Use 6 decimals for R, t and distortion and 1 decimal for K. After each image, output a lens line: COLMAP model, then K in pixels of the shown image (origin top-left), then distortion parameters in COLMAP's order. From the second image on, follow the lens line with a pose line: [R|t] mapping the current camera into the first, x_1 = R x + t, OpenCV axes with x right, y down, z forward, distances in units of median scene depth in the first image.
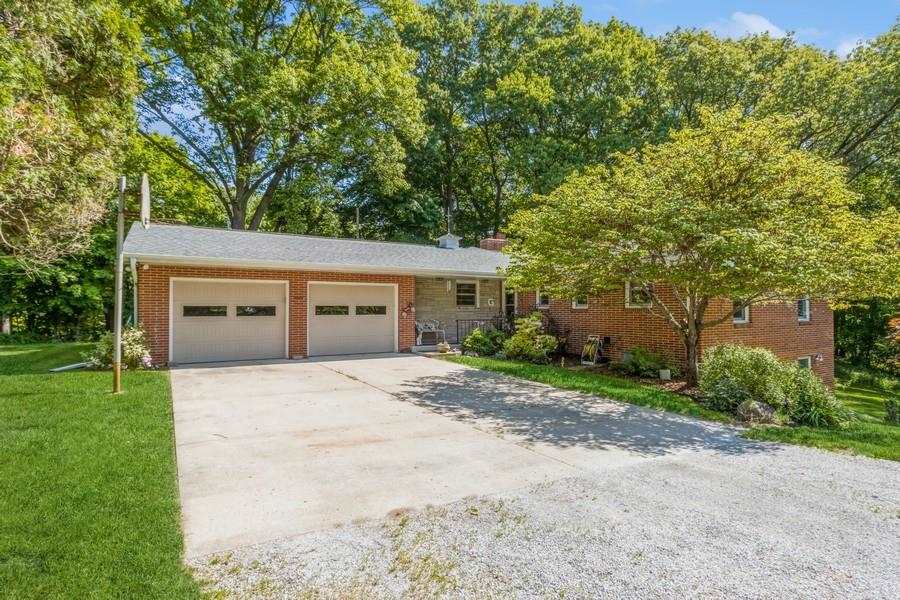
lens RADIAL K [[488.0, 0, 447.9], [0, 488.0, 305.9], [0, 0, 1]] dist [0.000877, -0.000328]
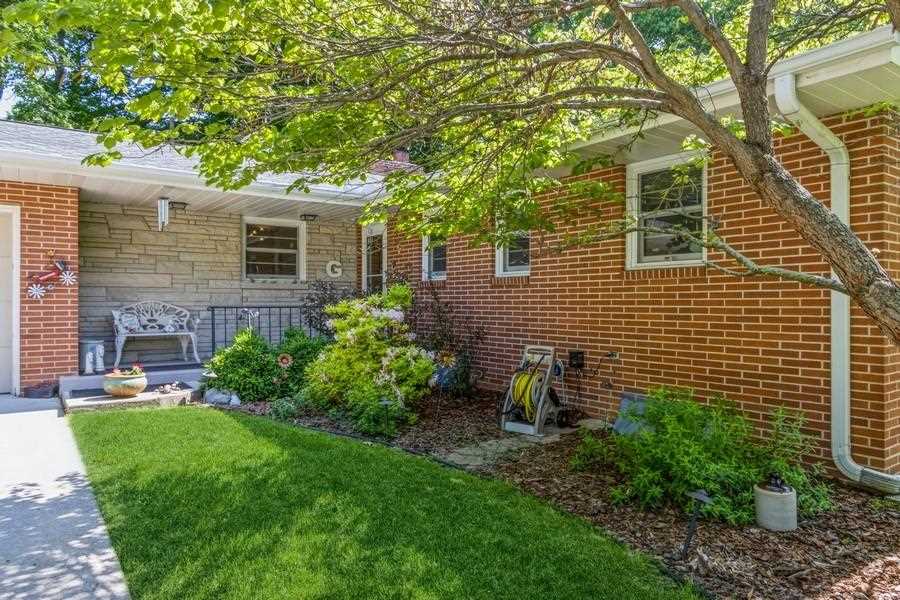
lens RADIAL K [[604.2, 0, 451.9], [0, 604.2, 299.3], [0, 0, 1]] dist [-0.002056, -0.000516]
pose [[0.997478, 0.000058, 0.070982, 0.190107], [-0.000344, 0.999992, 0.004029, 0.021798], [-0.070981, -0.004044, 0.997469, 0.525953]]
